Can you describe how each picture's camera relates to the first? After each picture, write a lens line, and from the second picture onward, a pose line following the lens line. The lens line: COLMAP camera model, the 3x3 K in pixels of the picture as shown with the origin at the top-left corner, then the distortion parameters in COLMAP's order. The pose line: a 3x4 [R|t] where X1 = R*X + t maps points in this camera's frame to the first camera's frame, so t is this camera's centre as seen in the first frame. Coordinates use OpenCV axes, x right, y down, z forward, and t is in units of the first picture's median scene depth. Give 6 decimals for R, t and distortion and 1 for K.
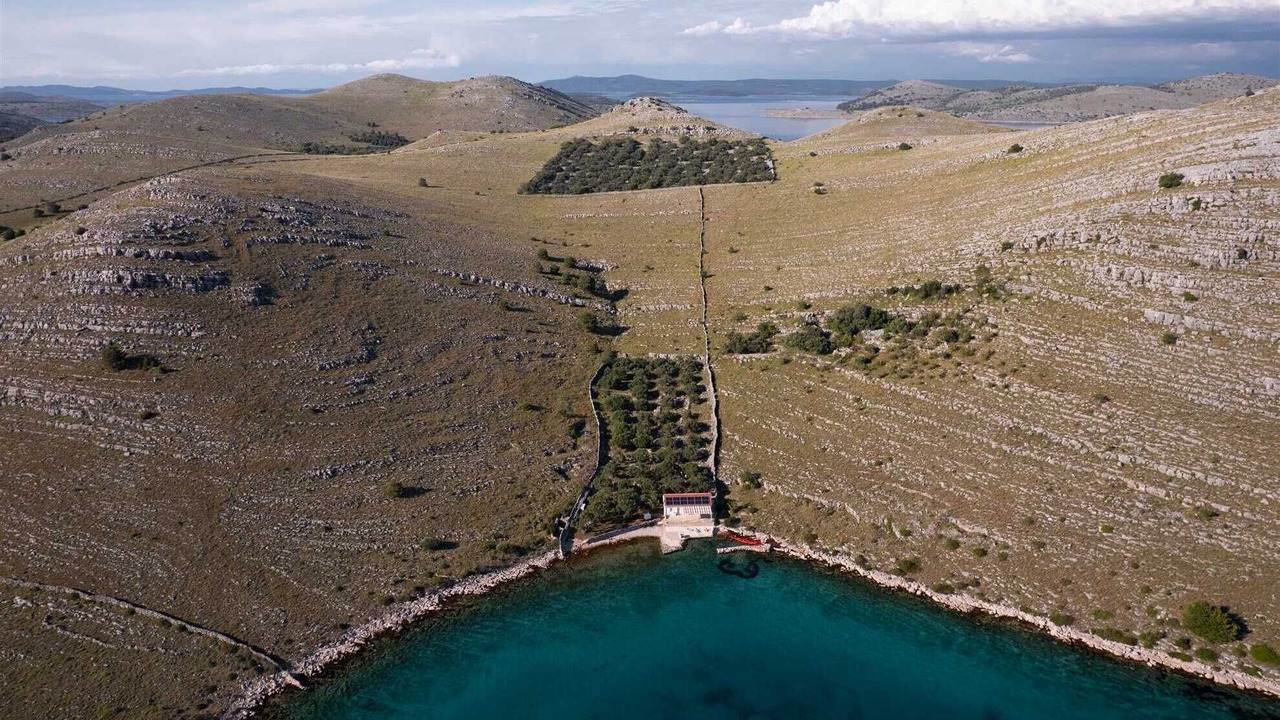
lens RADIAL K [[832.1, 0, 640.0], [0, 832.1, 360.0], [0, 0, 1]] dist [-0.079451, 0.080275]
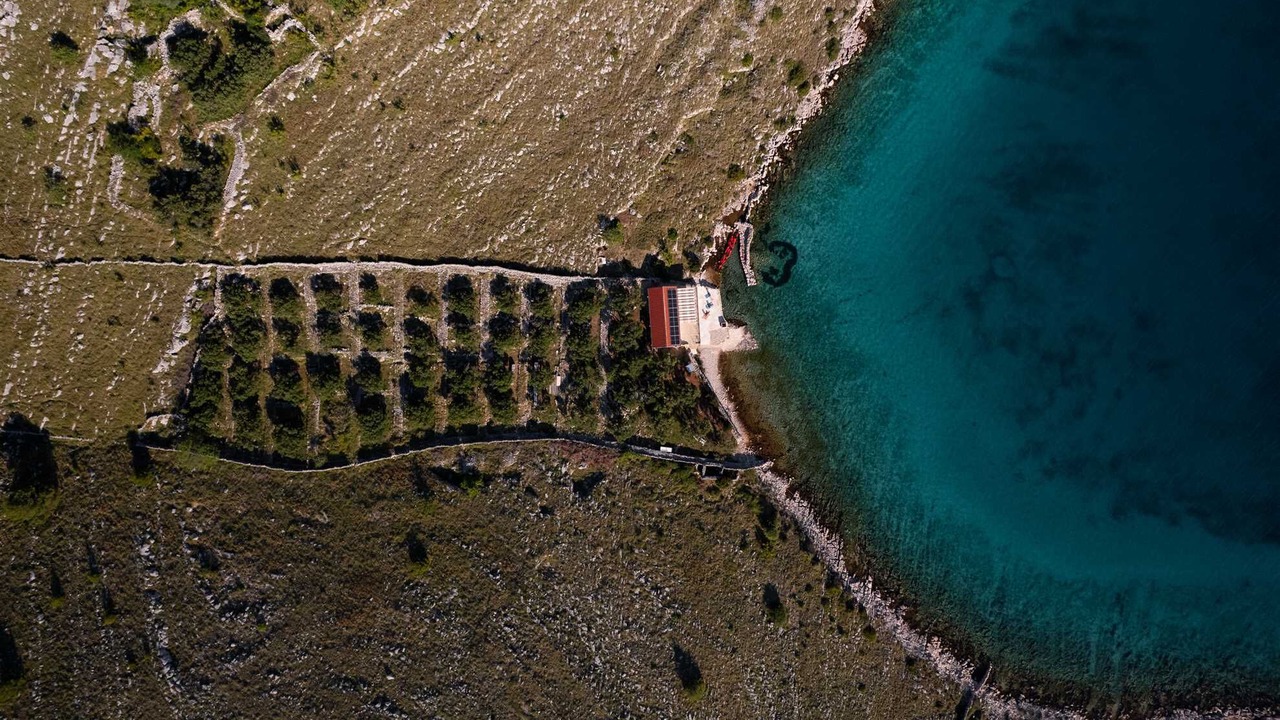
lens RADIAL K [[832.1, 0, 640.0], [0, 832.1, 360.0], [0, 0, 1]] dist [-0.079451, 0.080275]
pose [[-0.020407, -0.999660, -0.016241, 0.031475], [0.321511, -0.021943, 0.946651, -0.612553], [-0.946686, 0.014097, 0.321850, 0.815156]]
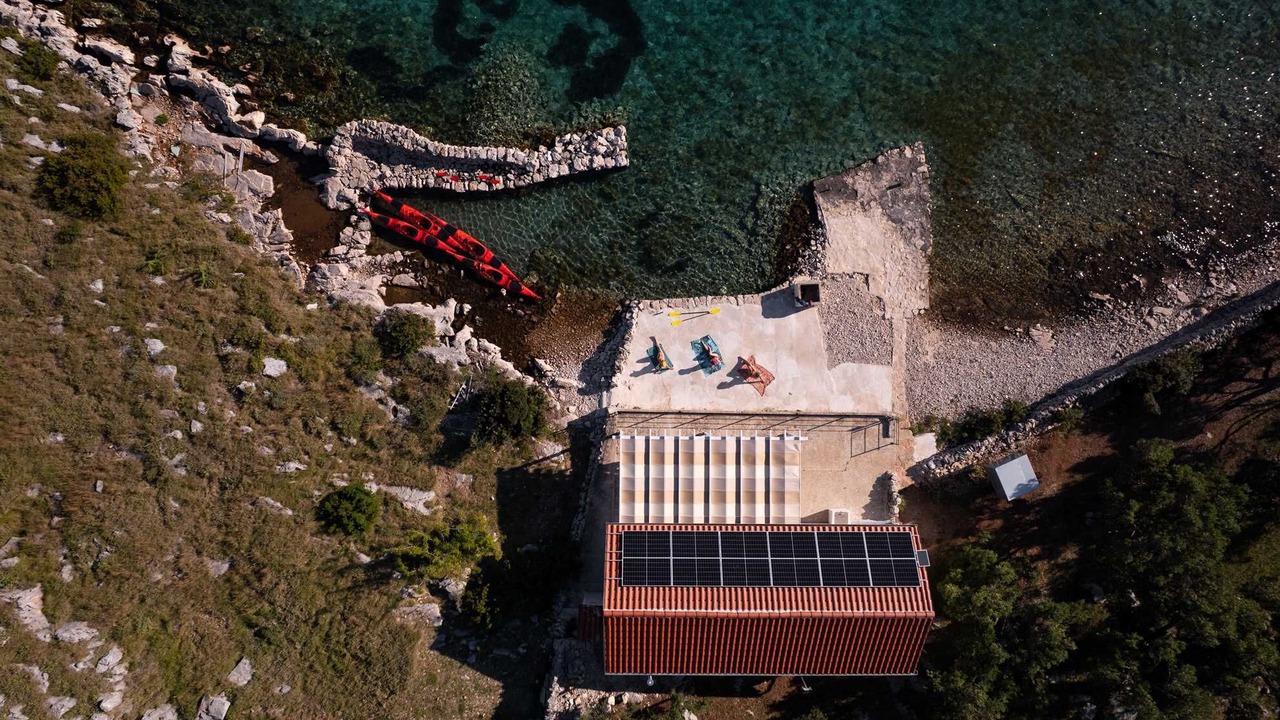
lens RADIAL K [[832.1, 0, 640.0], [0, 832.1, 360.0], [0, 0, 1]] dist [-0.079451, 0.080275]
pose [[-0.998235, -0.059327, 0.002485, 0.085639], [0.020488, -0.304844, 0.952182, 0.042614], [-0.055733, 0.950553, 0.305521, 0.967353]]
